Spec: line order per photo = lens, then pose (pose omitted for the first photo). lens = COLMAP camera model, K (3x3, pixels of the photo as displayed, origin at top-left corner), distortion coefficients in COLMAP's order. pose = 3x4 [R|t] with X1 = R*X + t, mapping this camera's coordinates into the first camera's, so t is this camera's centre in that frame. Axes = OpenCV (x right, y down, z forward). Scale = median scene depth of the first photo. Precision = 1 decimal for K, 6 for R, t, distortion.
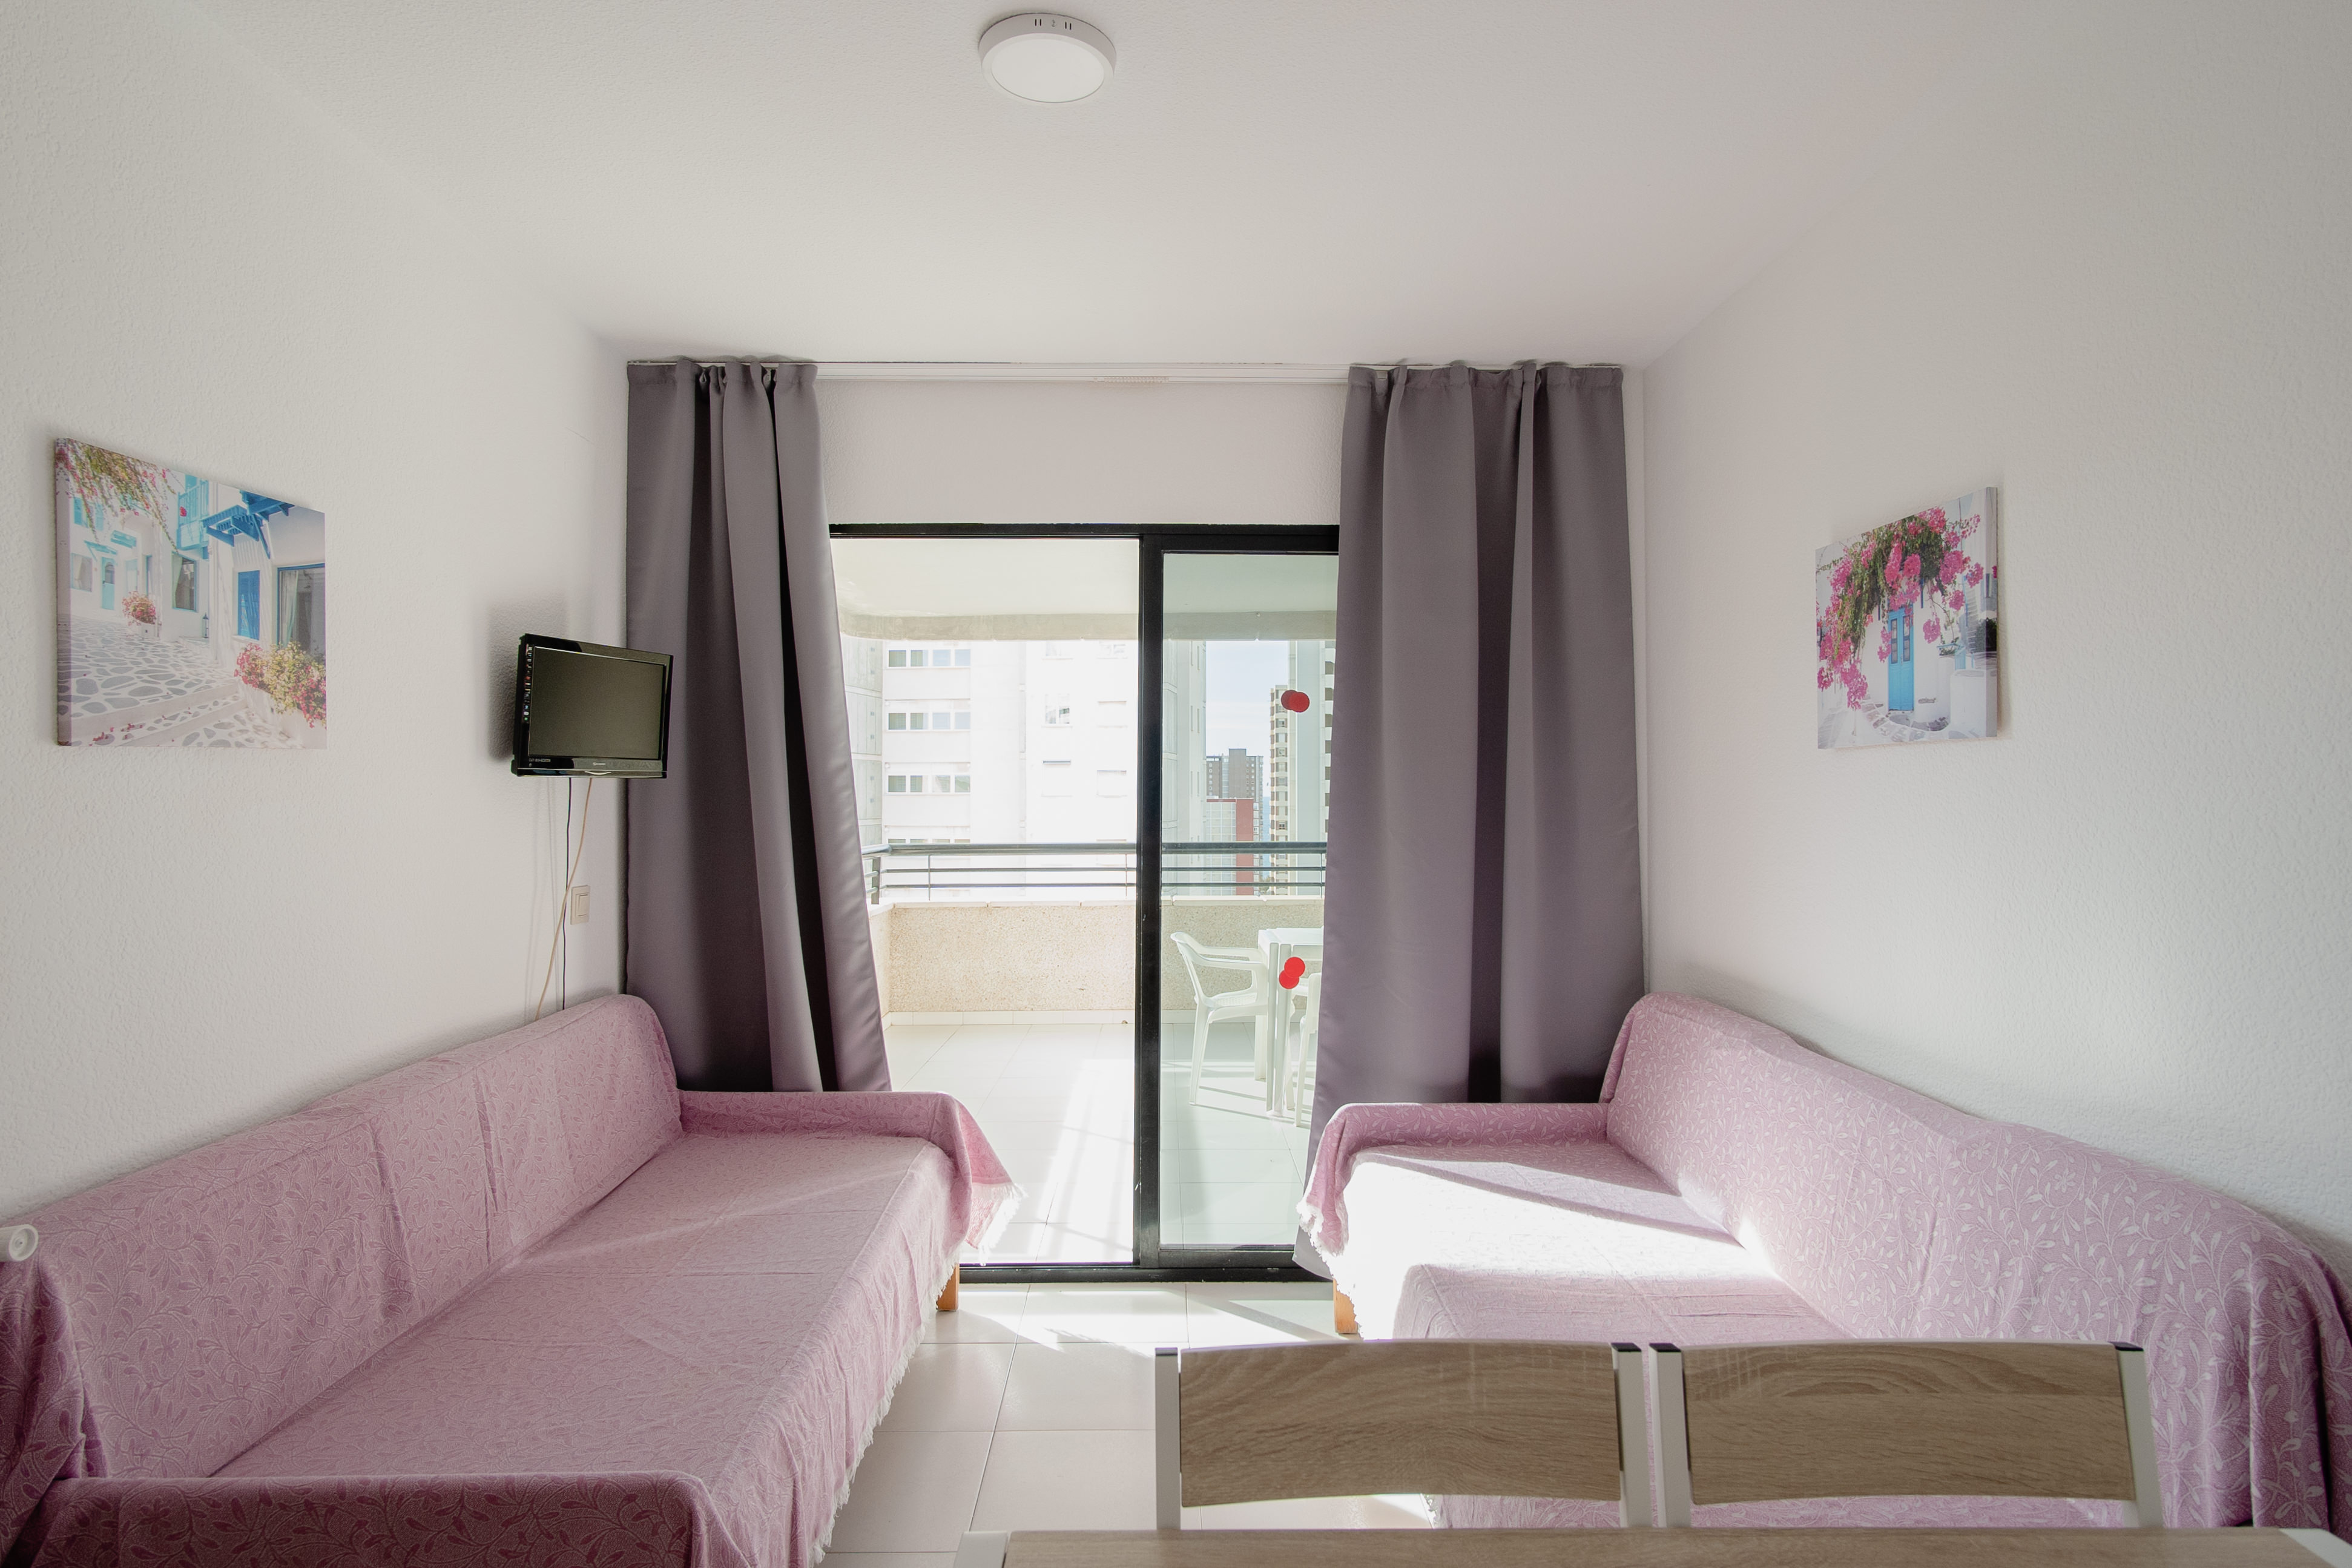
lens RADIAL K [[1254.3, 0, 1190.7], [0, 1254.3, 787.1], [0, 0, 1]] dist [0.007868, -0.000427]
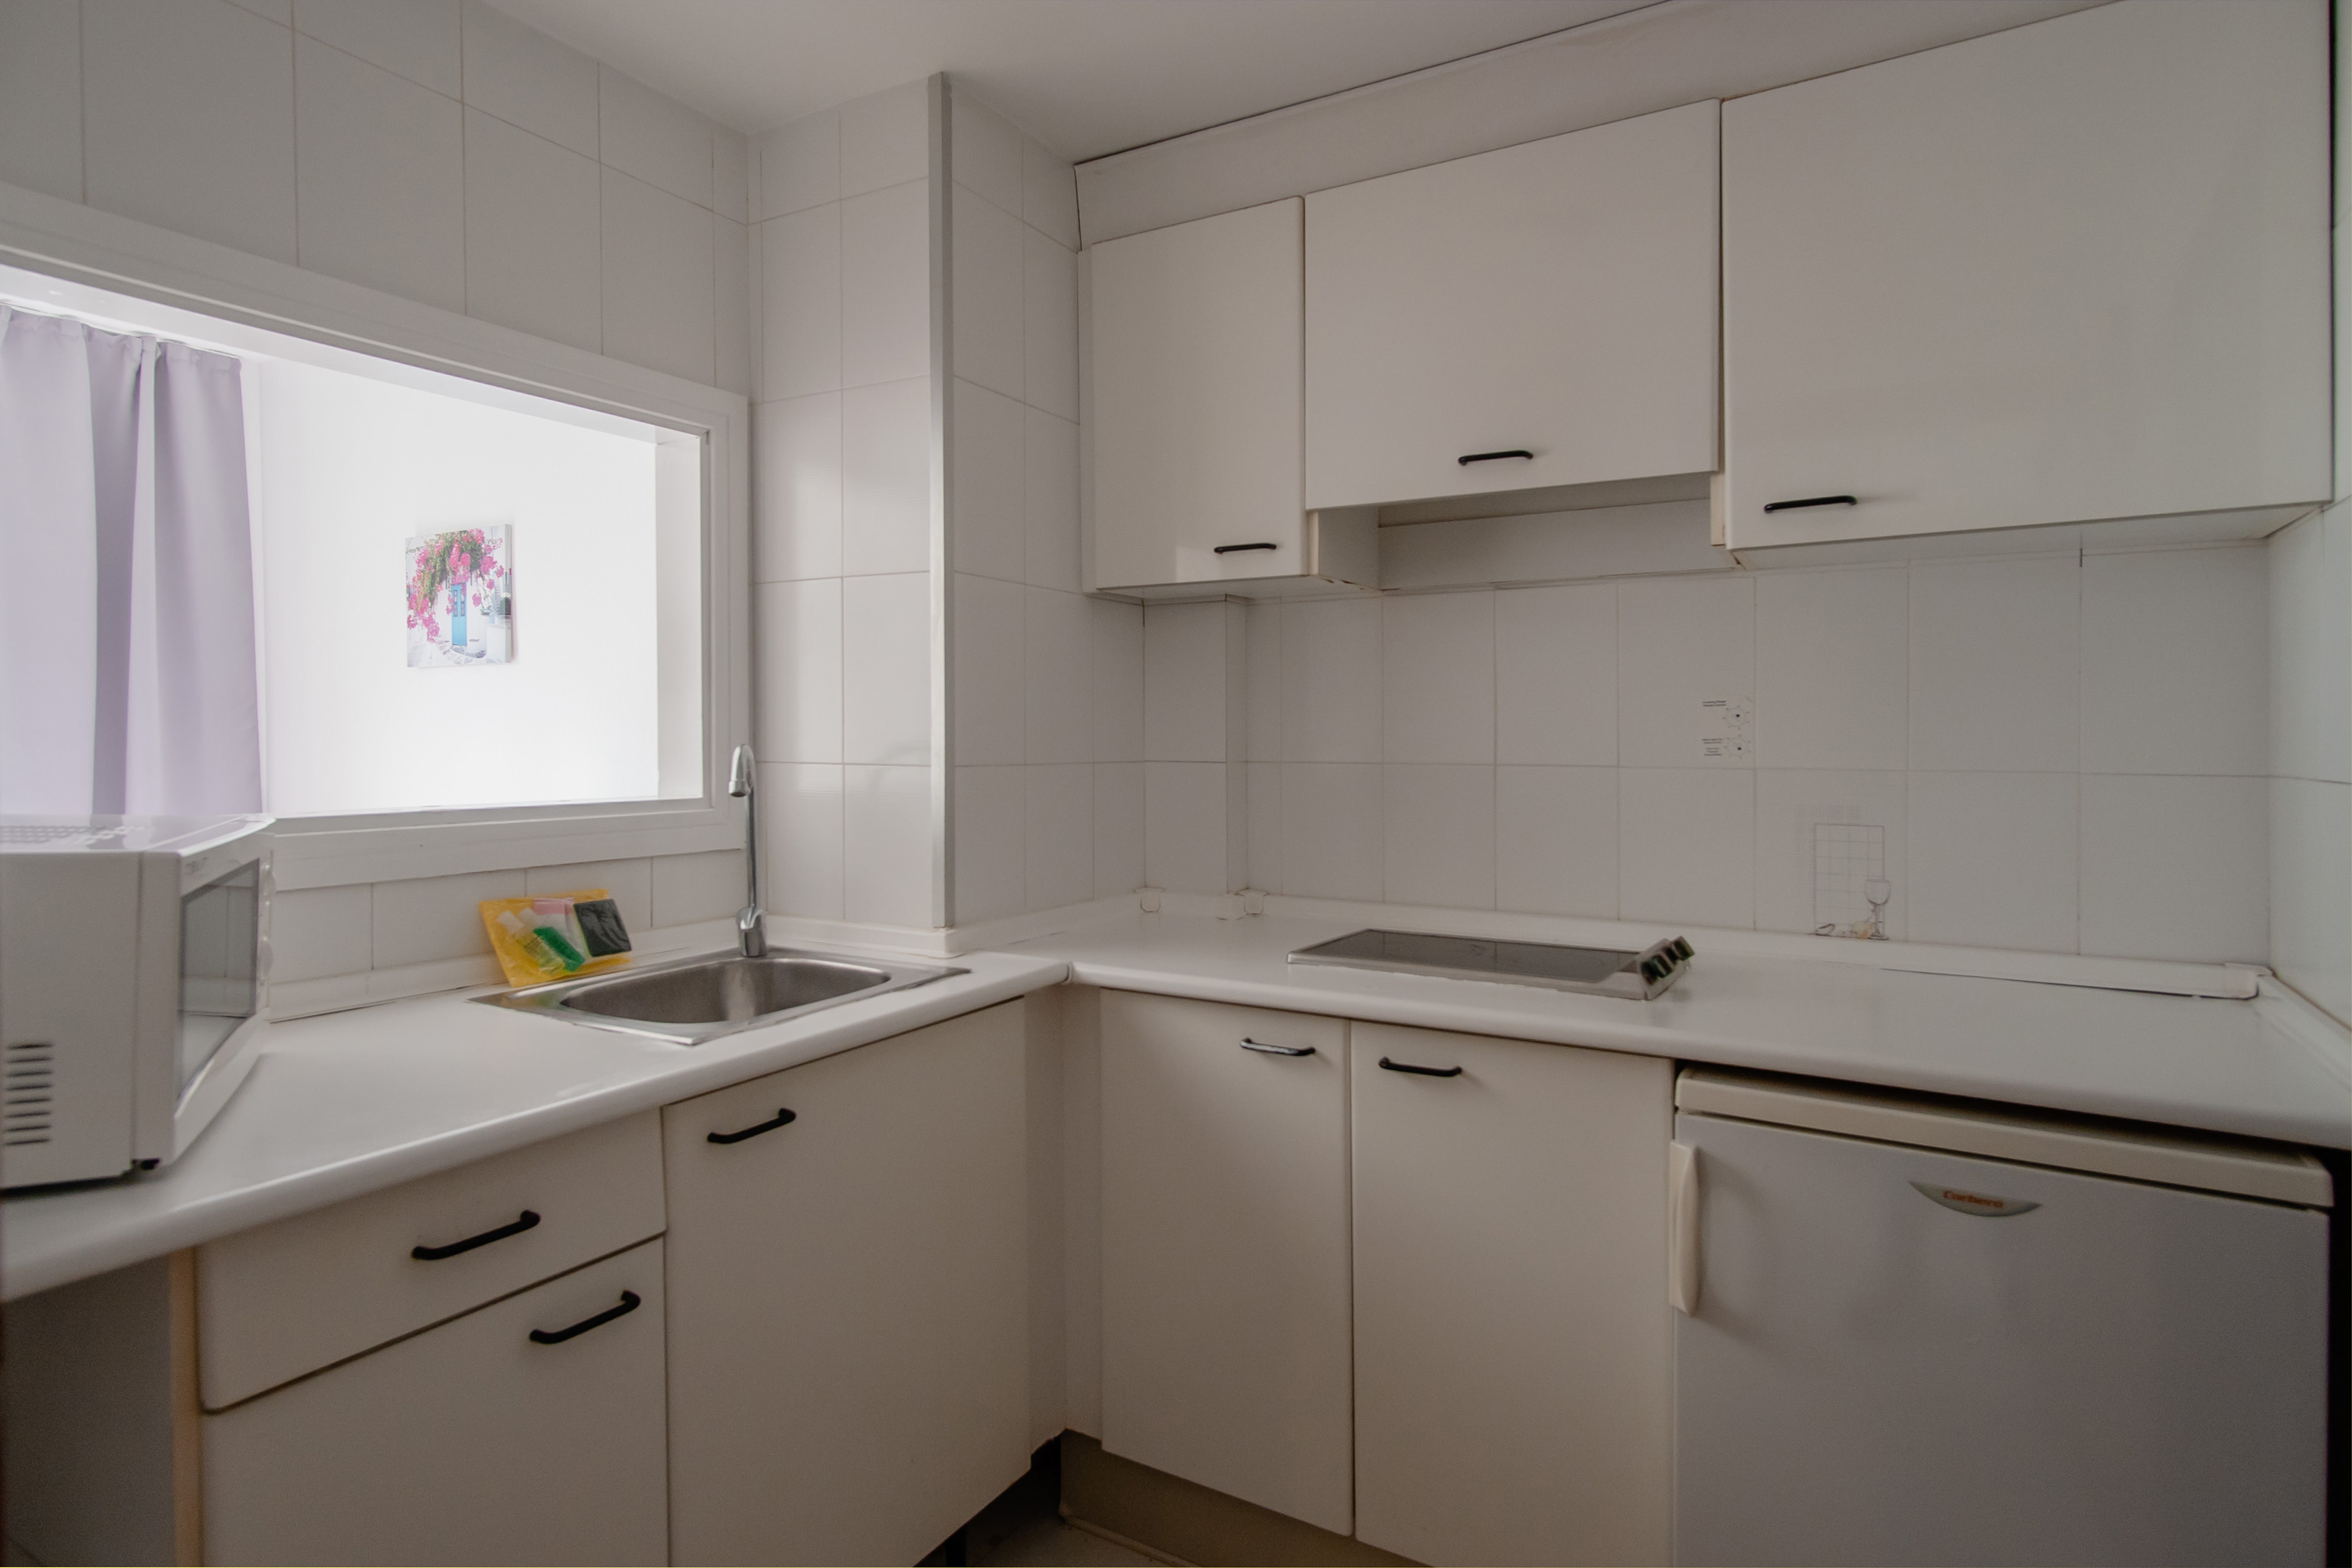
lens RADIAL K [[1254.3, 0, 1156.9], [0, 1254.3, 719.2], [0, 0, 1]] dist [0.007868, -0.000427]
pose [[0.533770, -0.003394, 0.845623, -0.346491], [-0.000046, 0.999992, 0.004042, 0.029941], [-0.845630, -0.002197, 0.533766, -0.661740]]
